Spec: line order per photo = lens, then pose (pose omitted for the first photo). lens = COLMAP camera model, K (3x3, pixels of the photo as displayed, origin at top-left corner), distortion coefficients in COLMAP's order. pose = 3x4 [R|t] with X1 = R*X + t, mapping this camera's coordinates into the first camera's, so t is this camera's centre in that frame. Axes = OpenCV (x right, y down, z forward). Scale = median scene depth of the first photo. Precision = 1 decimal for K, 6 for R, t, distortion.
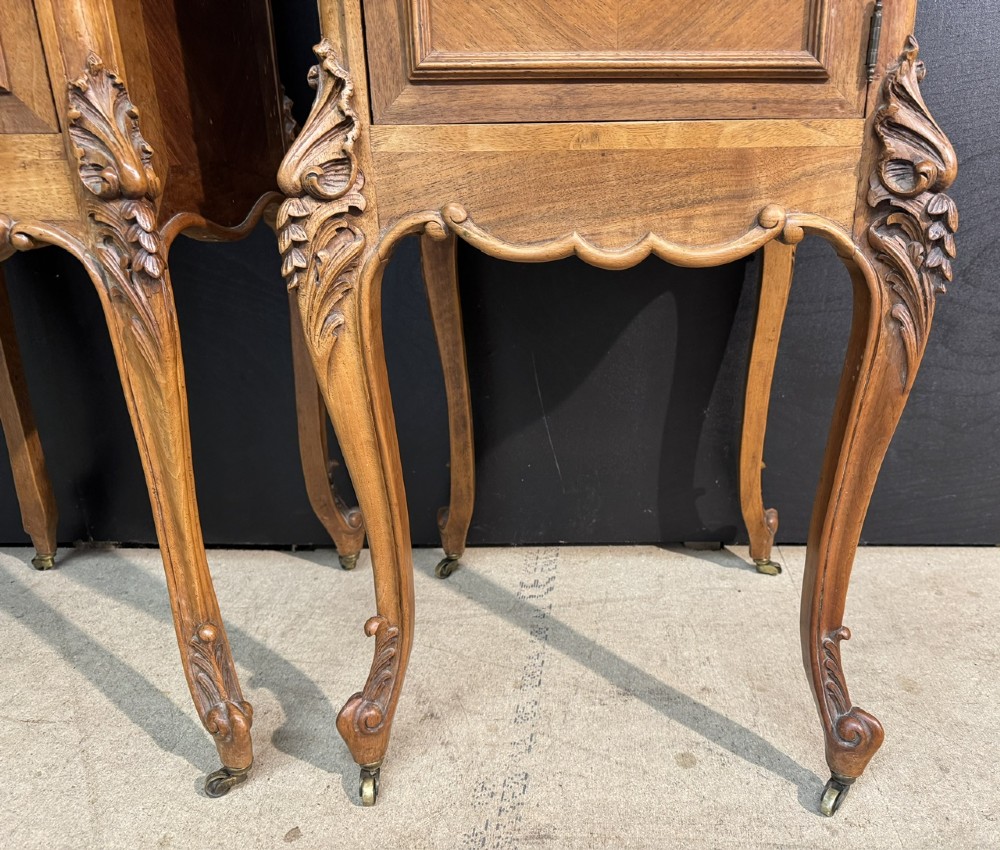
lens RADIAL K [[779.2, 0, 565.8], [0, 779.2, 412.0], [0, 0, 1]] dist [0.042311, -0.079132]
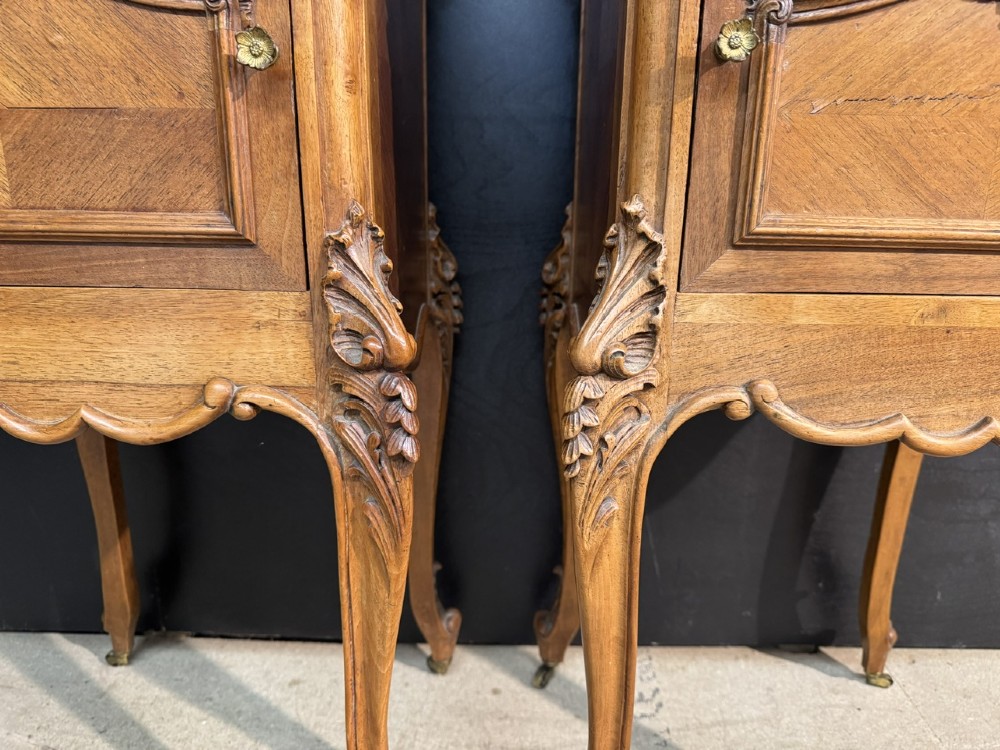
lens RADIAL K [[694.6, 0, 497.0], [0, 694.6, 368.9], [0, 0, 1]] dist [0.060446, -0.109603]
pose [[0.999758, 0.020692, 0.007435, -0.435578], [-0.020128, 0.997395, -0.069263, -0.219490], [-0.008848, 0.069097, 0.997571, 0.241074]]
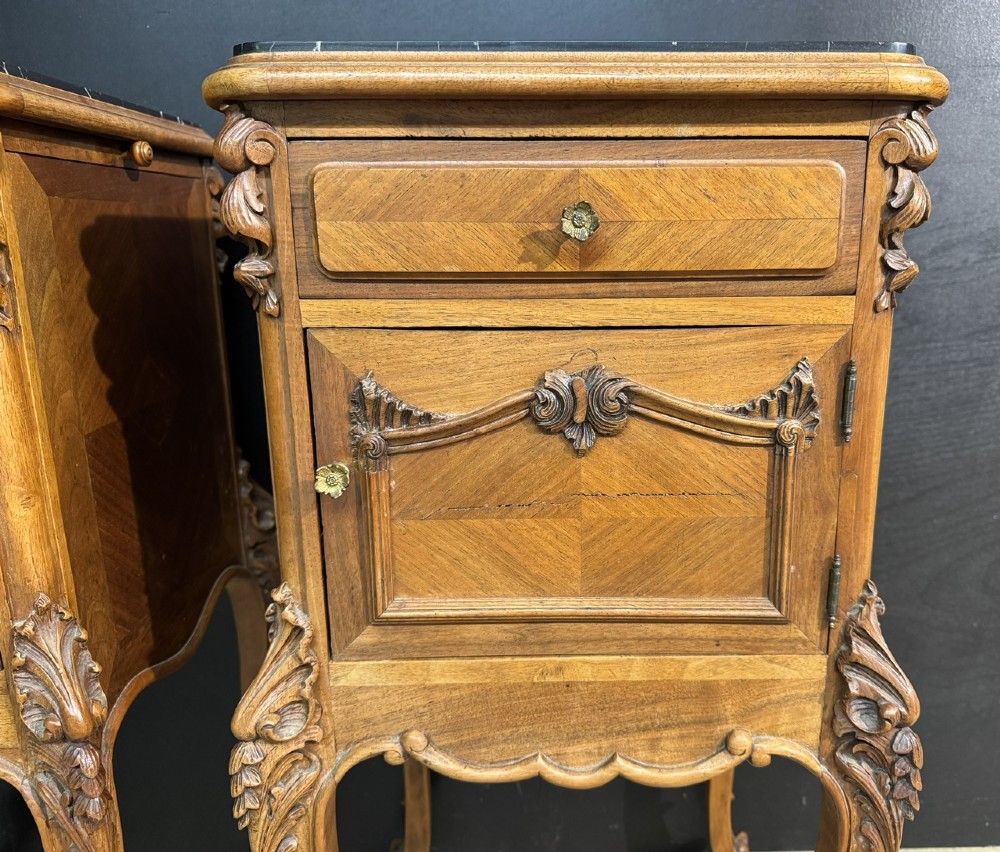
lens RADIAL K [[779.2, 0, 565.8], [0, 779.2, 413.0], [0, 0, 1]] dist [0.042311, -0.079132]
pose [[0.998782, -0.004726, 0.049122, -0.001525], [0.010161, 0.993769, -0.110996, -0.545140], [-0.048291, 0.111360, 0.992606, -0.017006]]
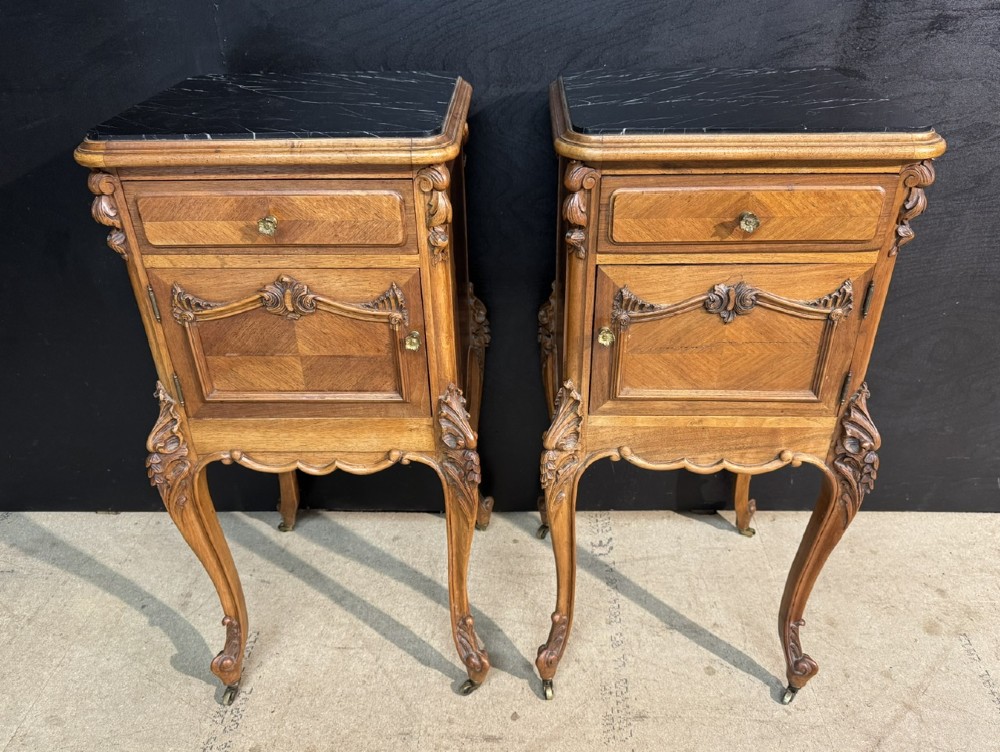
lens RADIAL K [[732.2, 0, 507.9], [0, 732.2, 361.1], [0, 0, 1]] dist [0.080194, -0.126842]
pose [[0.999990, -0.002949, 0.003306, -0.447261], [0.002270, 0.981962, 0.189067, -0.832434], [-0.003804, -0.189058, 0.981959, -0.797645]]
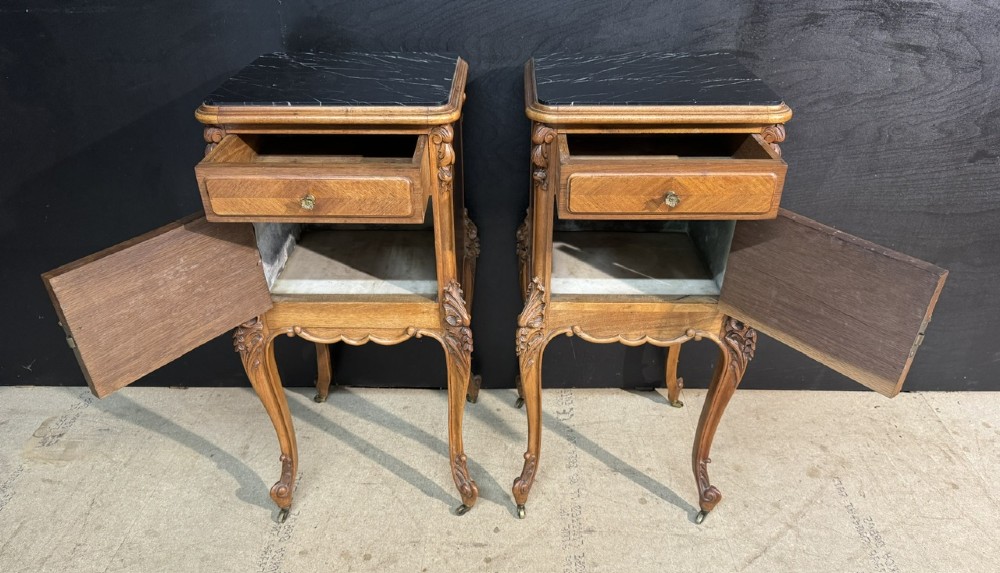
lens RADIAL K [[659.5, 0, 500.0], [0, 659.5, 286.5], [0, 0, 1]] dist [0.062844, -0.001334]
pose [[0.999932, 0.004277, 0.010834, -0.441245], [-0.006253, 0.981872, 0.189445, -0.843852], [-0.009828, -0.189499, 0.981832, -1.278707]]
